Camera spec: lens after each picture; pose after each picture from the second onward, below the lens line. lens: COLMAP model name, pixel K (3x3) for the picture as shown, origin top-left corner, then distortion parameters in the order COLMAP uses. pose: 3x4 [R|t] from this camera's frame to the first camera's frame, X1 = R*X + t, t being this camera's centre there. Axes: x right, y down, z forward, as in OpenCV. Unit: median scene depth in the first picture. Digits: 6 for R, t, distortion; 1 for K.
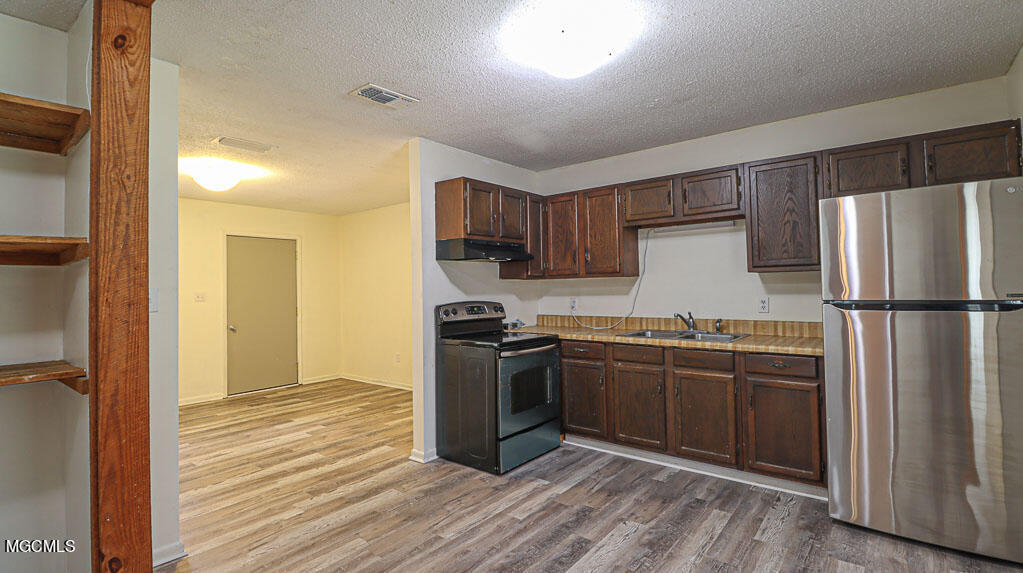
lens RADIAL K [[475.8, 0, 506.7], [0, 475.8, 278.0], [0, 0, 1]] dist [0.000883, 0.000348]
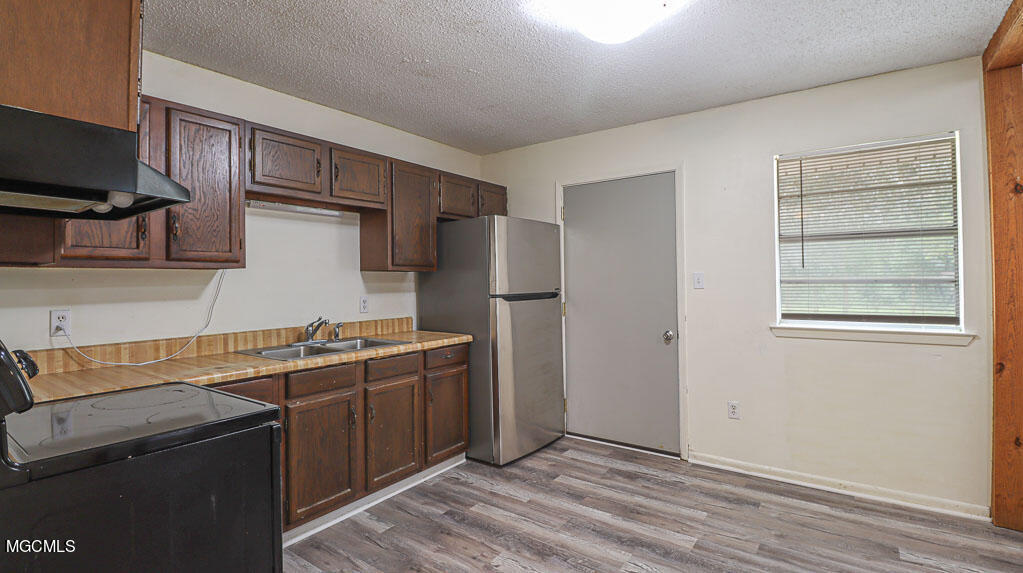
lens RADIAL K [[475.8, 0, 506.7], [0, 475.8, 278.0], [0, 0, 1]] dist [0.000883, 0.000348]
pose [[-0.048148, 0.027553, 0.998460, -0.508866], [-0.008872, 0.999568, -0.028011, 0.031062], [-0.998801, -0.010207, -0.047883, 0.878777]]
